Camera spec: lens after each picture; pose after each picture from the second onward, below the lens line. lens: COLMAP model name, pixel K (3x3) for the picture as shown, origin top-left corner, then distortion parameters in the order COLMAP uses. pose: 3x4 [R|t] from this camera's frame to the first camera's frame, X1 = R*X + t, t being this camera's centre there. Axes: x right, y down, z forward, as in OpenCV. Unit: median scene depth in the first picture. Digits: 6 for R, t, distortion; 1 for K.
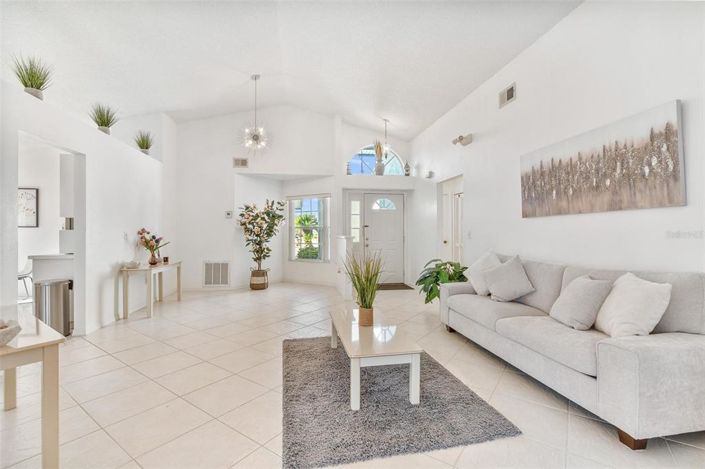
lens RADIAL K [[316.1, 0, 351.5], [0, 316.1, 233.2], [0, 0, 1]] dist [-0.007142, 0.000725]
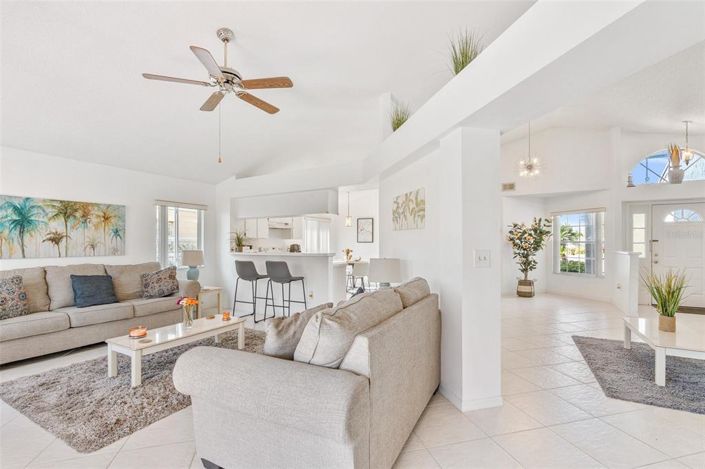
lens RADIAL K [[316.1, 0, 352.4], [0, 316.1, 244.2], [0, 0, 1]] dist [-0.007142, 0.000725]
pose [[0.766996, 0.004362, -0.641637, -0.044014], [-0.003038, 0.999990, 0.003166, -0.013314], [0.641645, -0.000479, 0.767002, -0.271317]]
